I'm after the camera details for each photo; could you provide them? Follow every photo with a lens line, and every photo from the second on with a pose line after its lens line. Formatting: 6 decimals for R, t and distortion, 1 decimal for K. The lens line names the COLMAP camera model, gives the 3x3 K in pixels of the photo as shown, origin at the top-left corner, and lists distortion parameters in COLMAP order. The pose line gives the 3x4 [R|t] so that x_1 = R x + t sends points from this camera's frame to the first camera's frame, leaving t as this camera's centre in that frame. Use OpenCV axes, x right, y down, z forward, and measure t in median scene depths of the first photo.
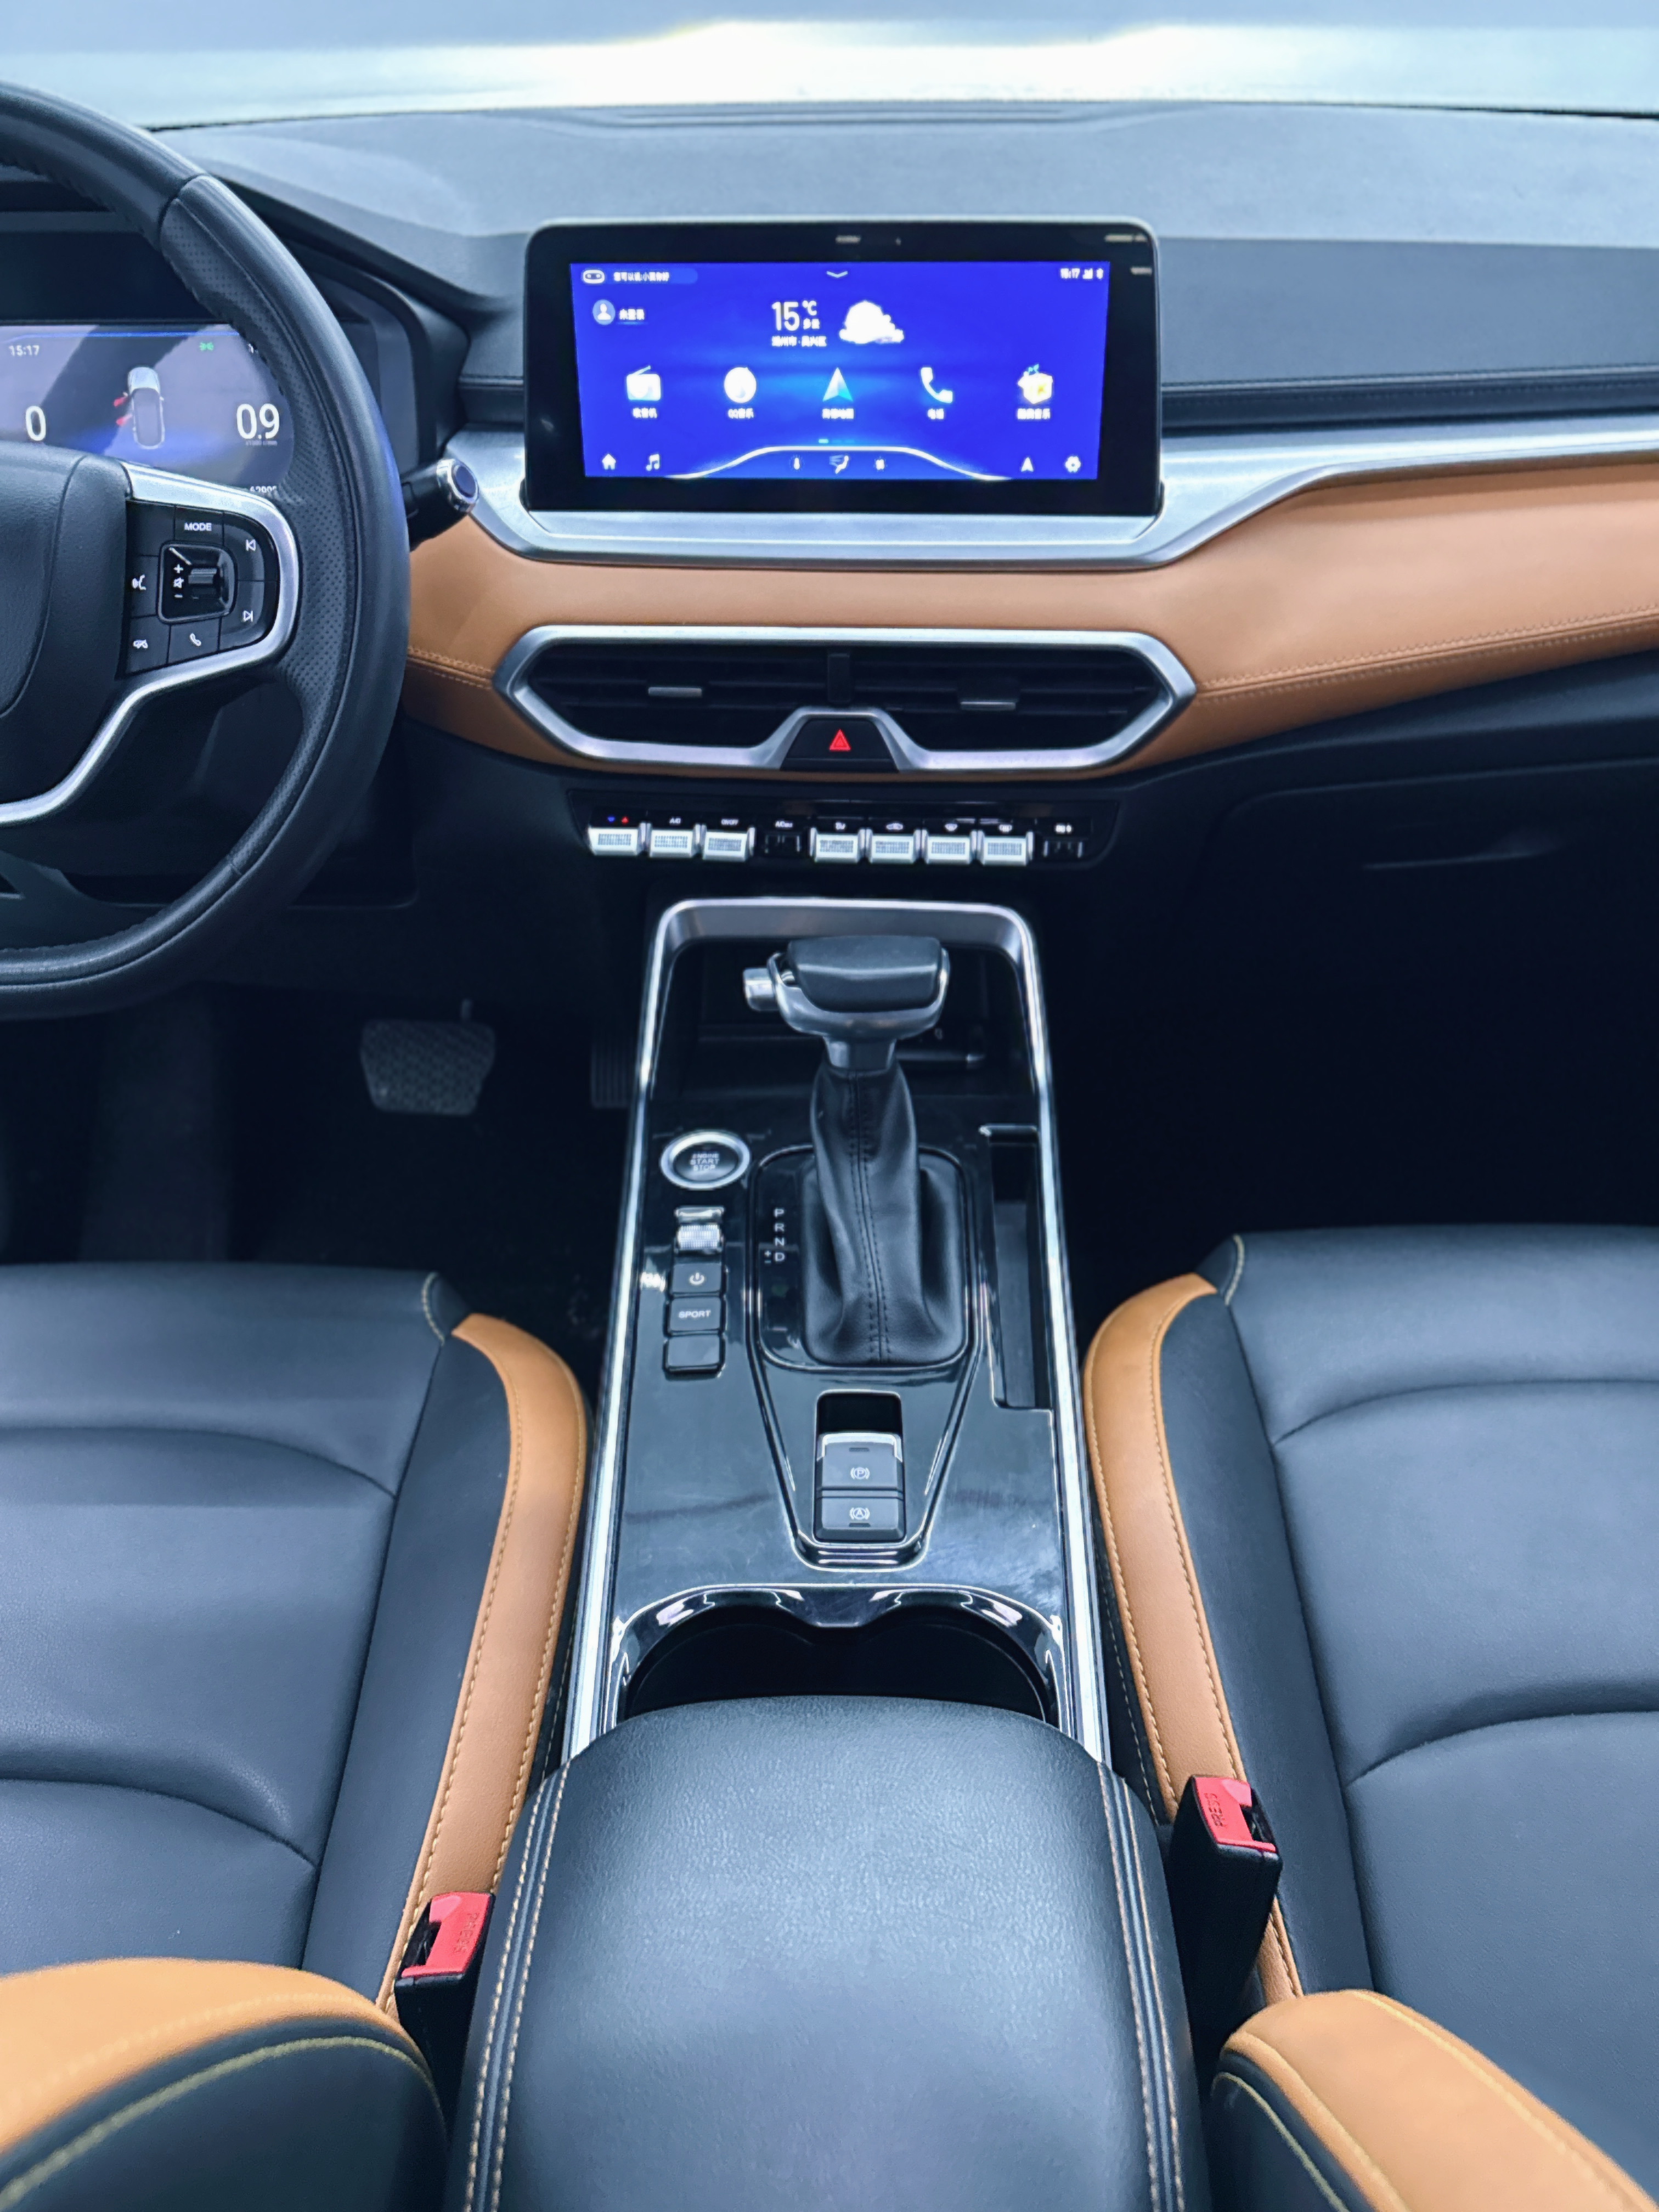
lens RADIAL K [[1714.8, 0, 832.2], [0, 1714.8, 1088.7], [0, 0, 1]] dist [0.135768, -0.268320]
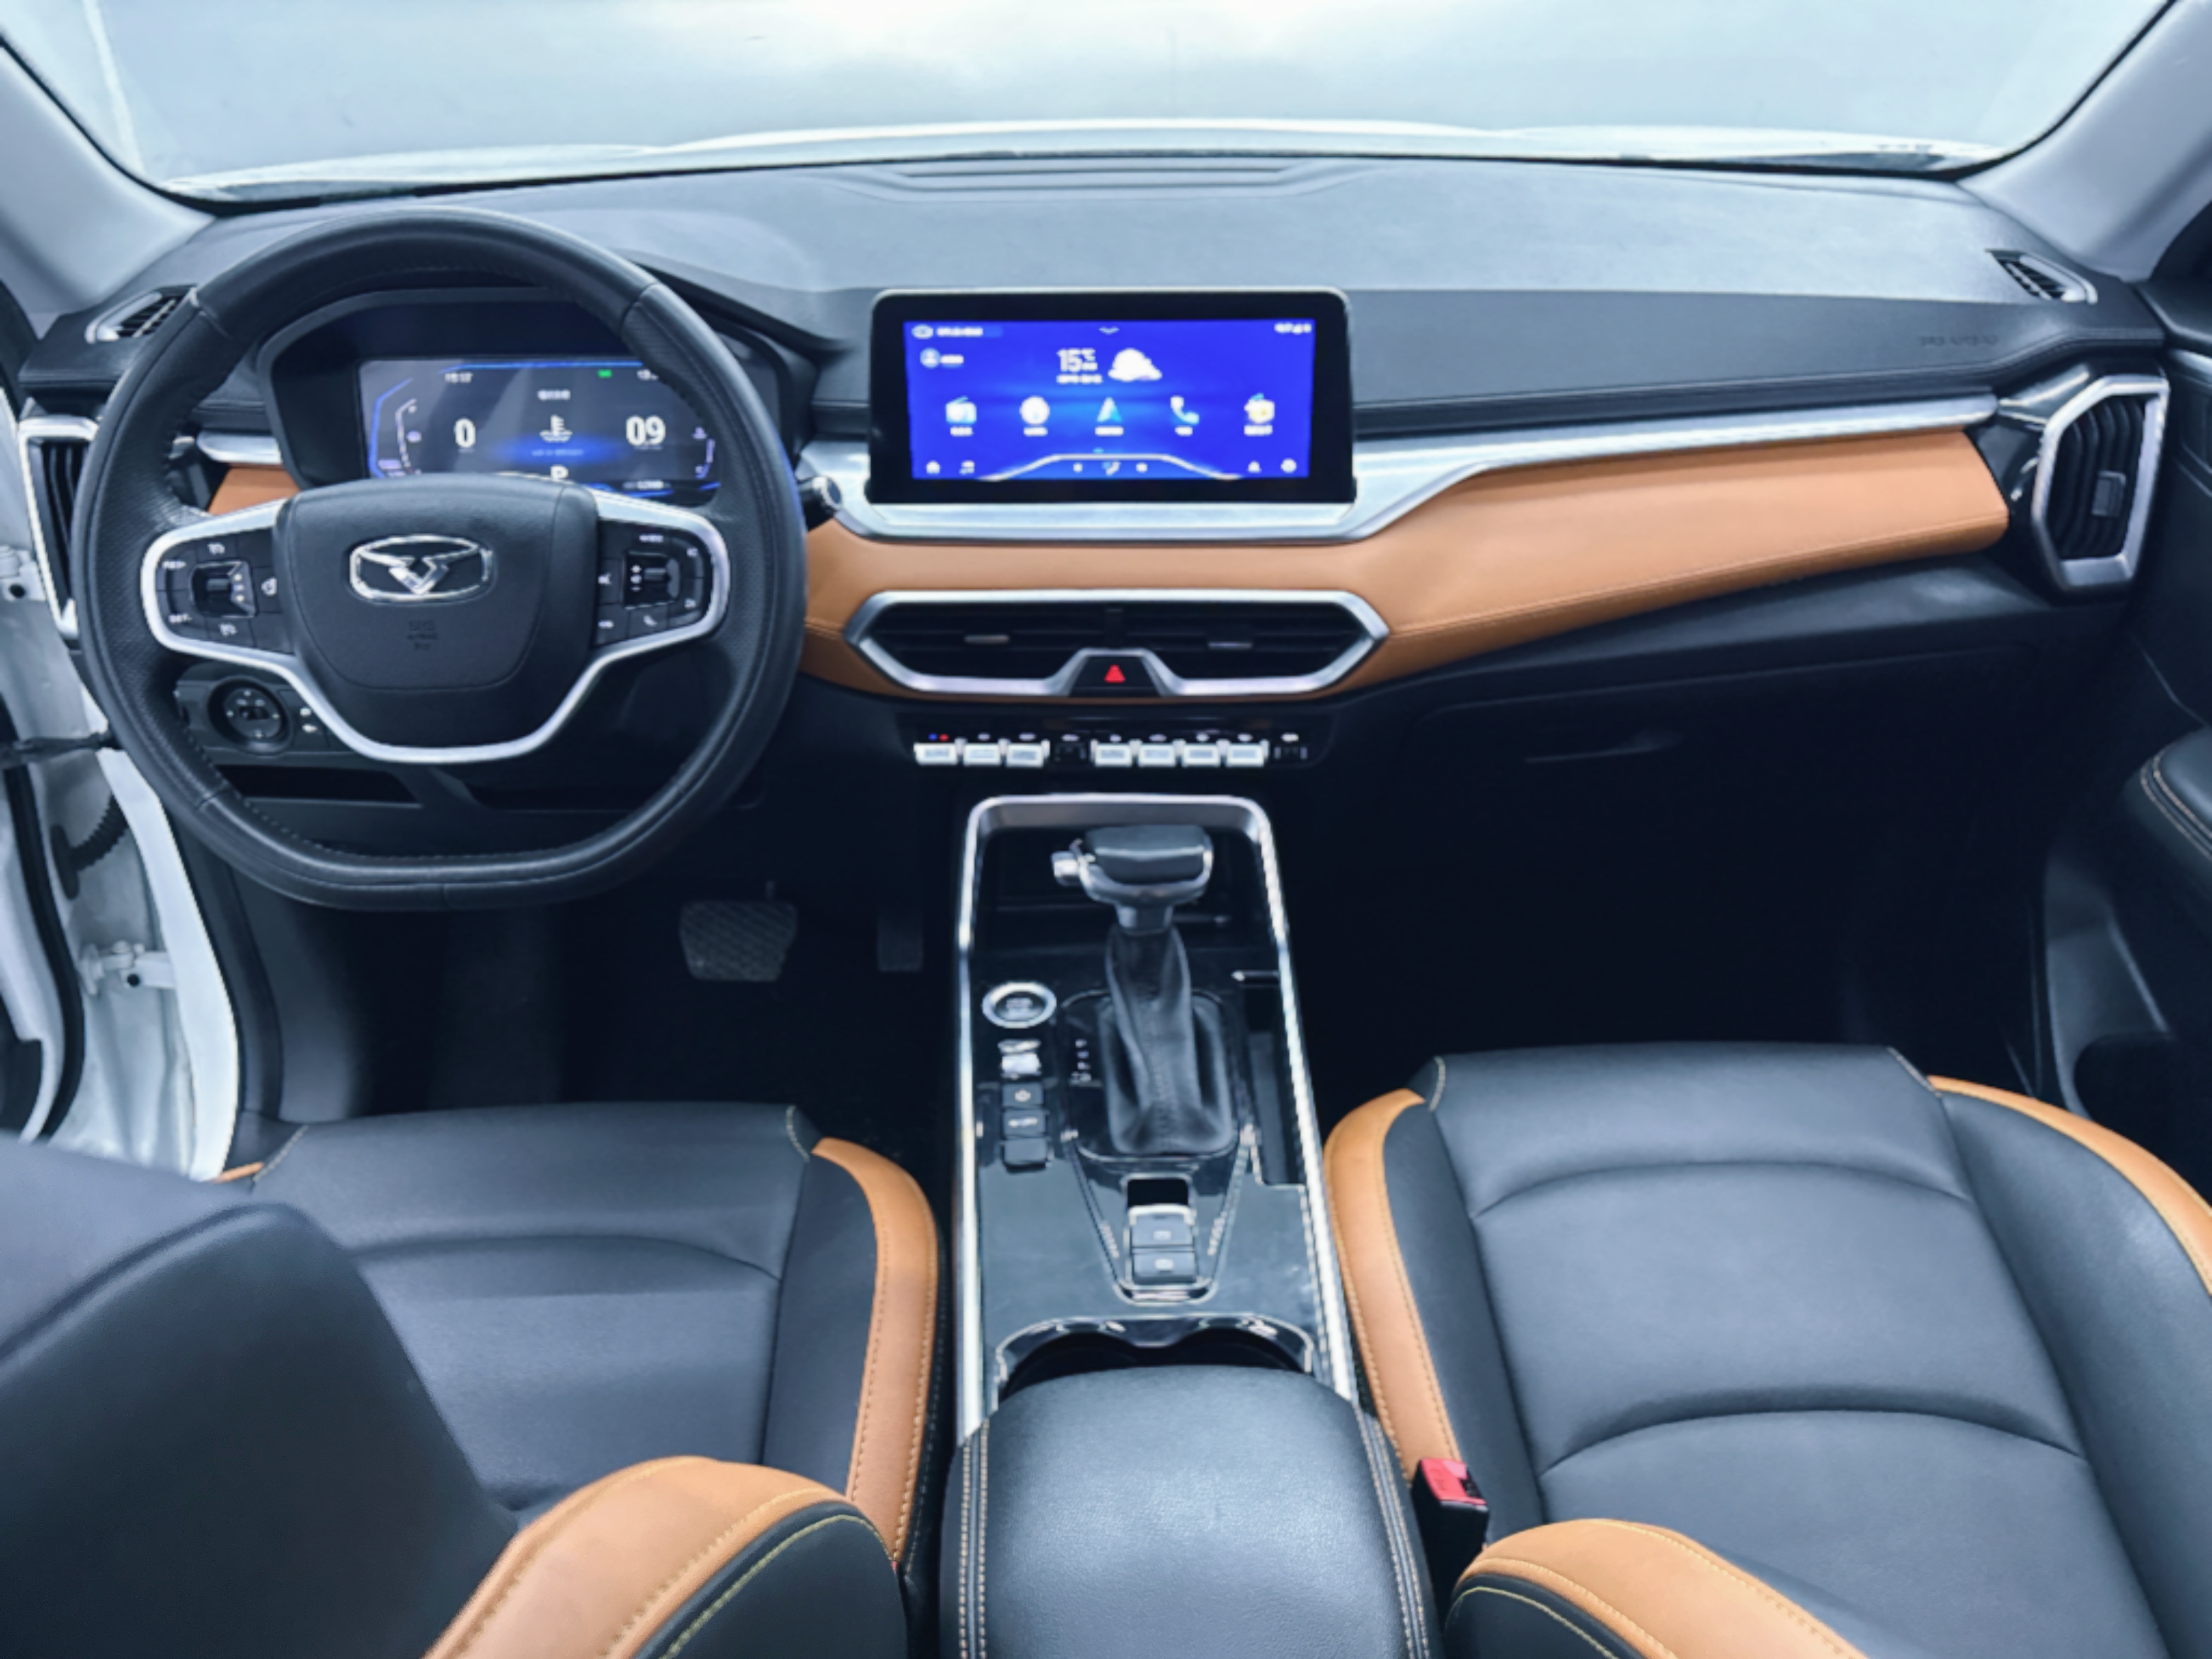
lens RADIAL K [[1714.8, 0, 1106.0], [0, 1714.8, 829.5], [0, 0, 1]] dist [0.135768, -0.268320]
pose [[0.998808, -0.022499, 0.043307, -0.062503], [0.025646, 0.996964, -0.073526, 0.007829], [-0.041521, 0.074549, 0.996353, -0.274157]]
